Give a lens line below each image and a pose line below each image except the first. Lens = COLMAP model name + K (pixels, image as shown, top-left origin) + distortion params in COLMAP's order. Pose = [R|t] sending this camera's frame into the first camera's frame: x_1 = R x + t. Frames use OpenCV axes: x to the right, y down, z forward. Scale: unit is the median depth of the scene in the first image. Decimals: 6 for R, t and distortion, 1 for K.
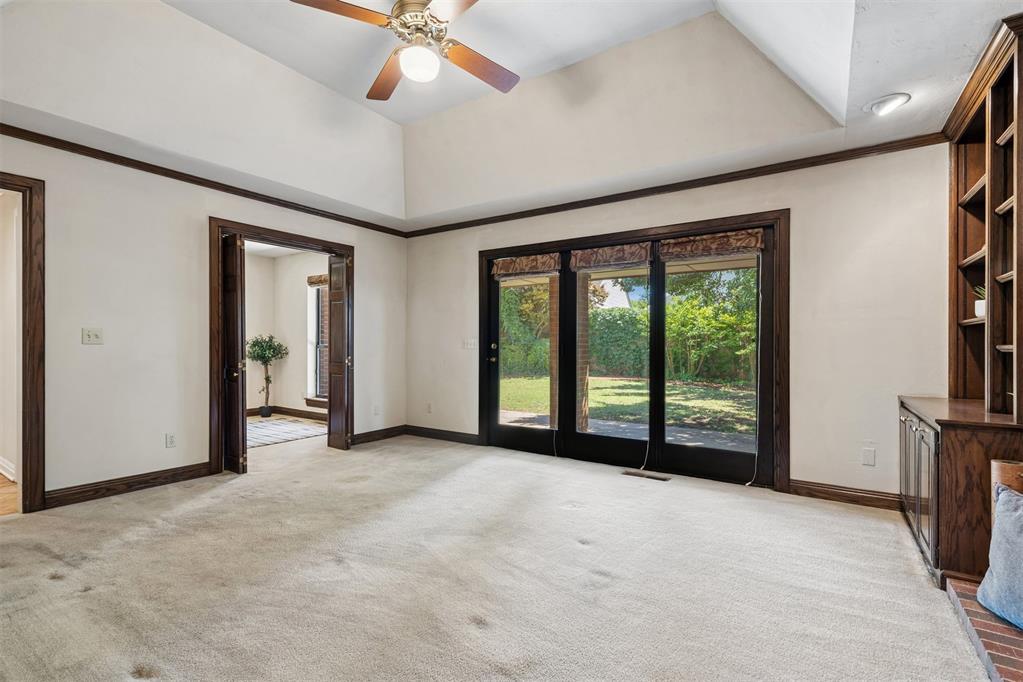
lens RADIAL K [[465.3, 0, 509.6], [0, 465.3, 347.6], [0, 0, 1]] dist [-0.003551, 0.000891]
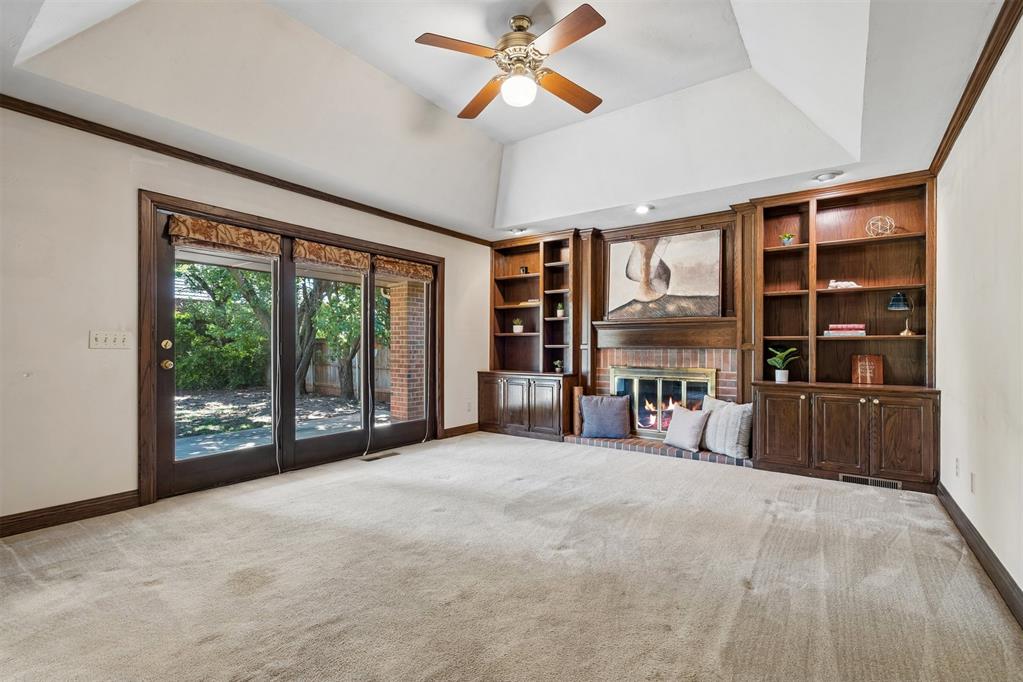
lens RADIAL K [[465.3, 0, 494.3], [0, 465.3, 347.0], [0, 0, 1]] dist [-0.003551, 0.000891]
pose [[0.052841, 0.000769, 0.998603, -0.792584], [0.003809, 0.999992, -0.000972, 0.004002], [-0.998596, 0.003855, 0.052838, 0.612064]]
